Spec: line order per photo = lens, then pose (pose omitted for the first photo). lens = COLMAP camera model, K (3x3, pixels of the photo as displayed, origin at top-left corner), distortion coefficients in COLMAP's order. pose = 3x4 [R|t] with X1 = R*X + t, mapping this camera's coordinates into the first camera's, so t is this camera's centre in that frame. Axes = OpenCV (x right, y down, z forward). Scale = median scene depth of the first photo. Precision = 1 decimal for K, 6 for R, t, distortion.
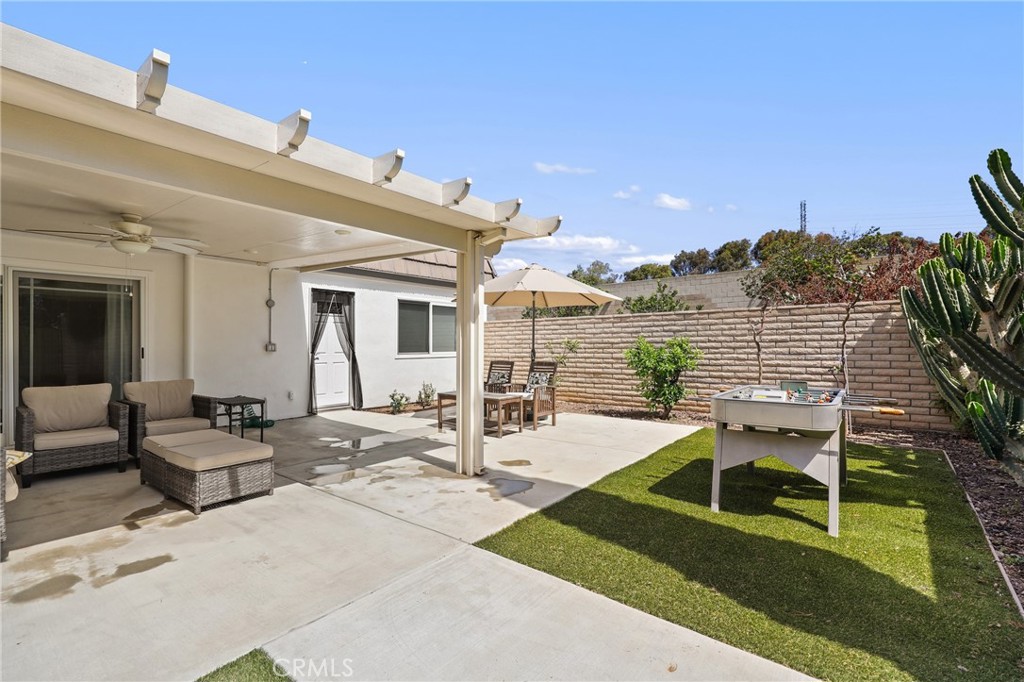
lens RADIAL K [[464.0, 0, 529.2], [0, 464.0, 341.1], [0, 0, 1]] dist [0.001395, -0.001043]
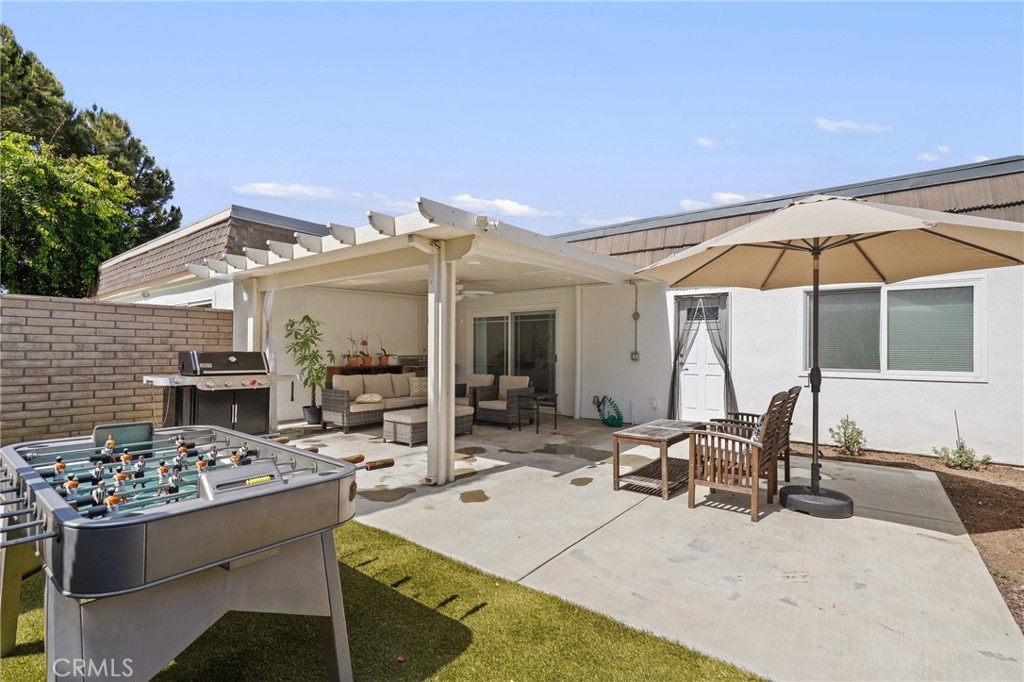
lens RADIAL K [[464.0, 0, 514.1], [0, 464.0, 345.8], [0, 0, 1]] dist [0.001395, -0.001043]
pose [[-0.006084, -0.010233, -0.999929, 0.559503], [-0.003989, 0.999940, -0.010209, 0.001243], [0.999974, 0.003926, -0.006125, 0.748069]]
